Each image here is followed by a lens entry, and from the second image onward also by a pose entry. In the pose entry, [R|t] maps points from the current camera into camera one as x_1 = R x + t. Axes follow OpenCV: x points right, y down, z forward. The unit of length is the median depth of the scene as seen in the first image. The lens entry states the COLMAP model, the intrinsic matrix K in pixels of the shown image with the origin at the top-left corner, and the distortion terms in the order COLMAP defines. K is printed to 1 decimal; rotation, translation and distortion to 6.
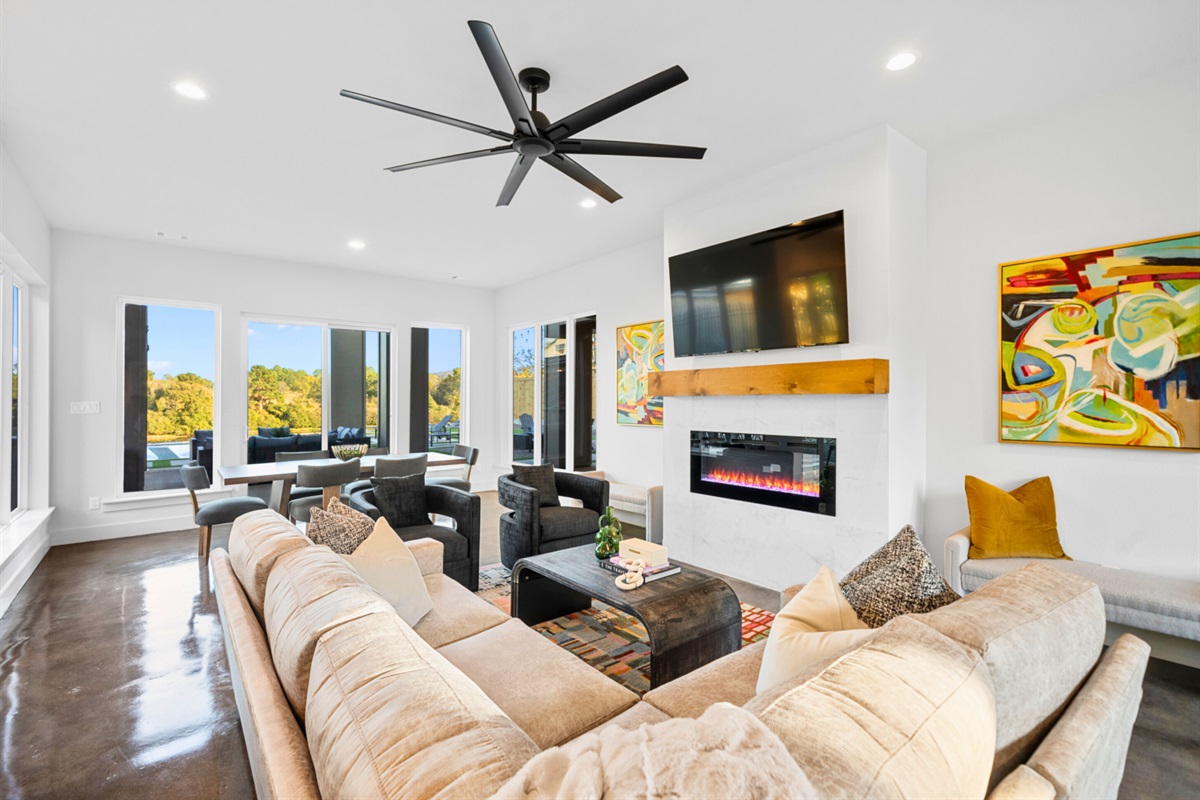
lens RADIAL K [[554.8, 0, 599.8], [0, 554.8, 406.6], [0, 0, 1]] dist [-0.005189, 0.000856]
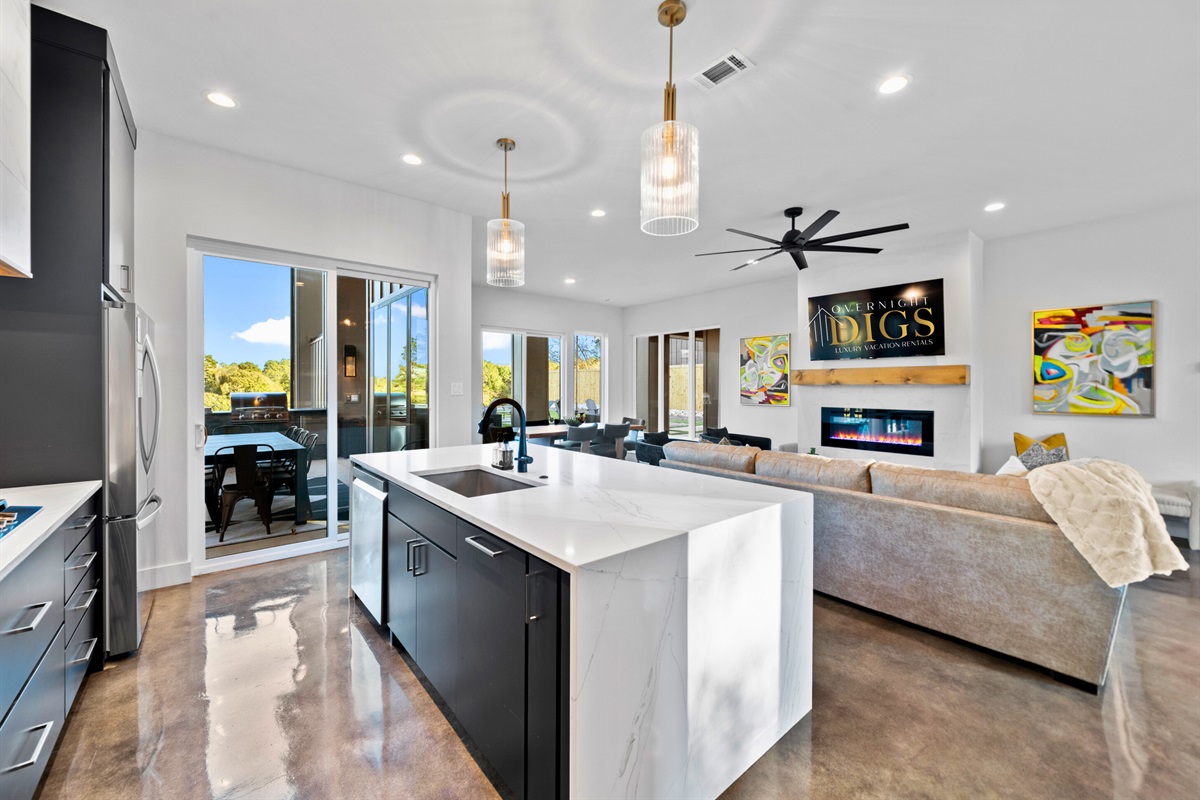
lens RADIAL K [[477.6, 0, 599.0], [0, 477.6, 387.7], [0, 0, 1]] dist [-0.000356, -0.000482]
pose [[0.999614, 0.004941, 0.027347, -0.704857], [-0.004631, 0.999924, -0.011390, 0.008276], [-0.027401, 0.011259, 0.999561, -0.478910]]
